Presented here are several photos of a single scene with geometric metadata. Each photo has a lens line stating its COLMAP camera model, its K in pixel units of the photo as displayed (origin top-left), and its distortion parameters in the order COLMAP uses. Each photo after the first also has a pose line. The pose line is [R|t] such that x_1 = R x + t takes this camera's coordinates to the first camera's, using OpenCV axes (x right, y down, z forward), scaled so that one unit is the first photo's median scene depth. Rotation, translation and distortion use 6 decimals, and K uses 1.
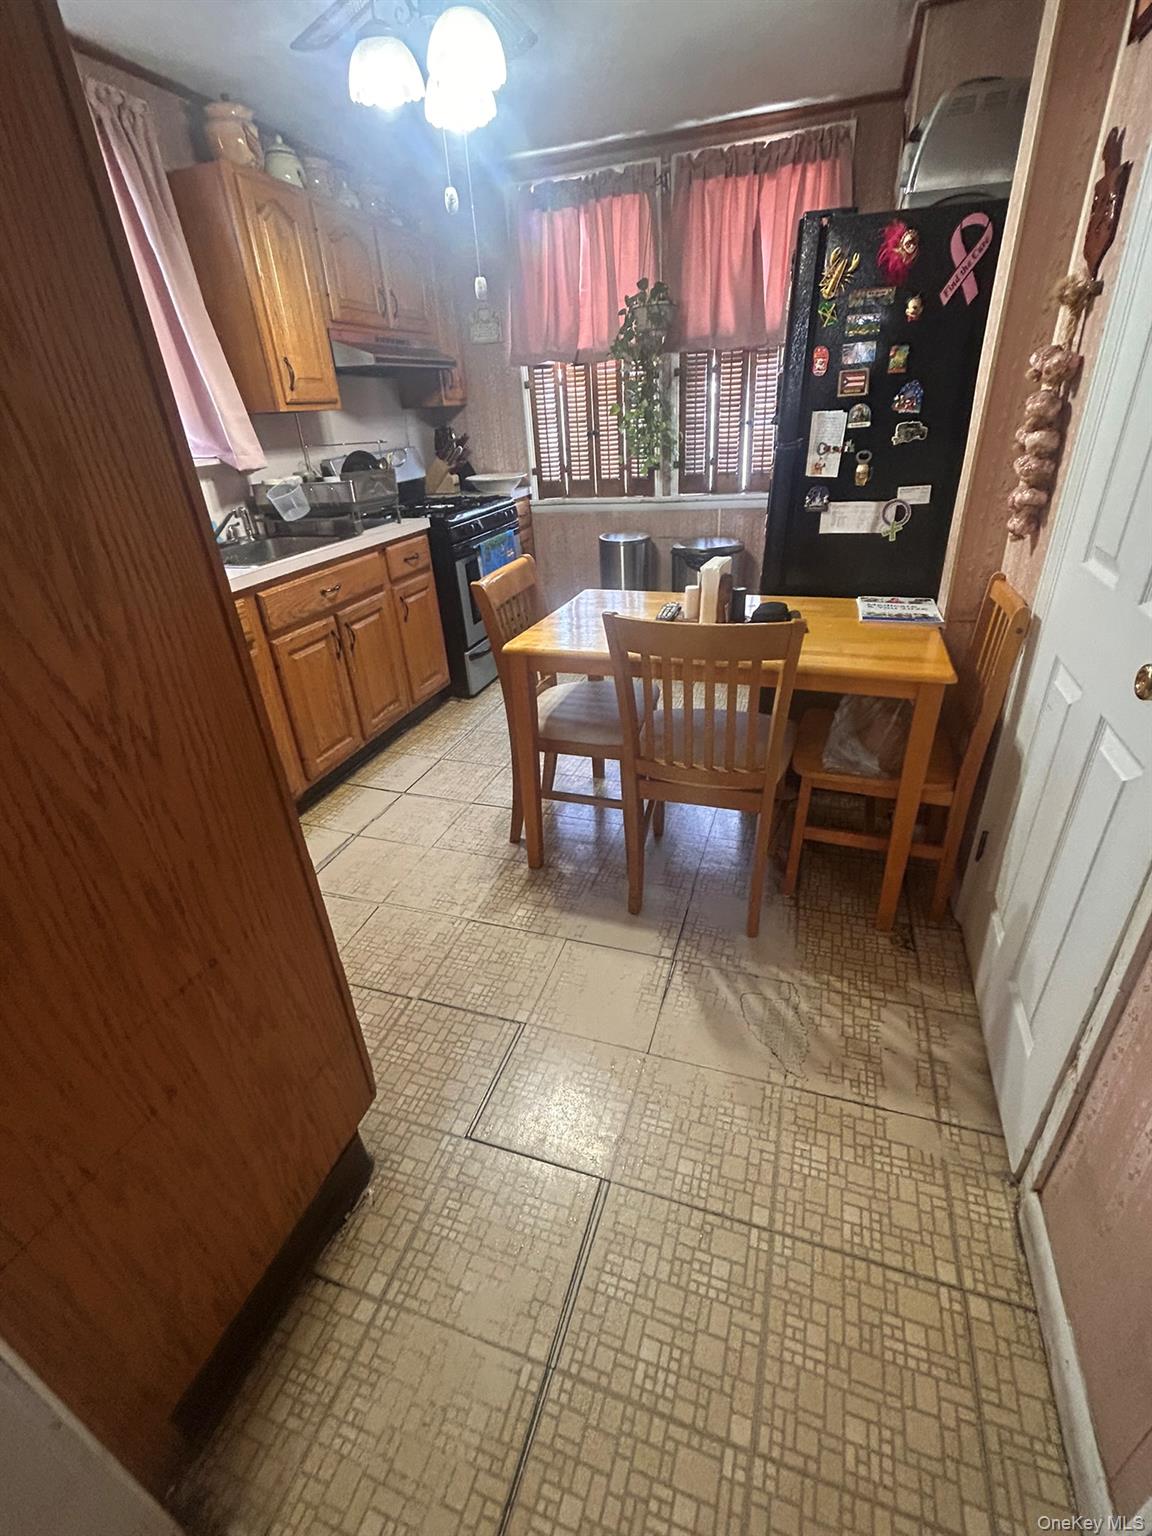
lens RADIAL K [[671.6, 0, 577.6], [0, 671.6, 768.5], [0, 0, 1]] dist [0.014799, 0.000171]
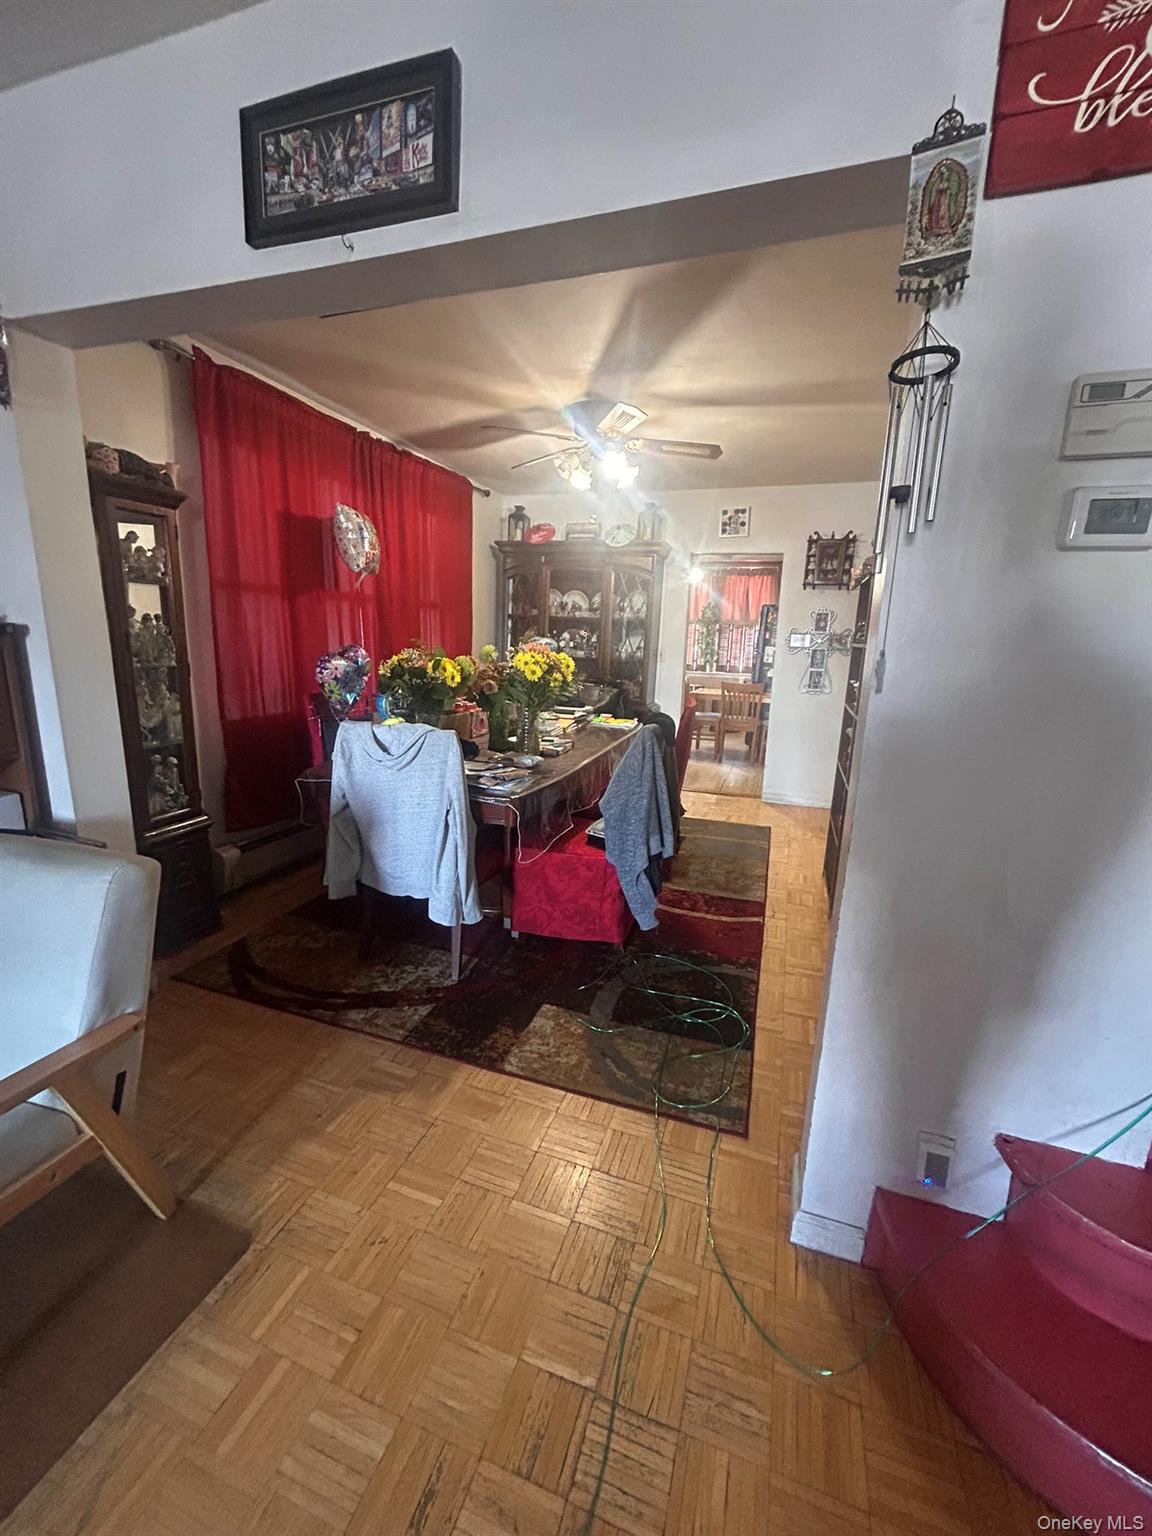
lens RADIAL K [[619.4, 0, 572.6], [0, 619.4, 768.4], [0, 0, 1]] dist [-0.000705, -0.000040]
pose [[0.995658, 0.092097, 0.013568, -0.298260], [-0.085103, 0.959575, -0.268278, 0.477488], [-0.037727, 0.265959, 0.963246, -0.883827]]
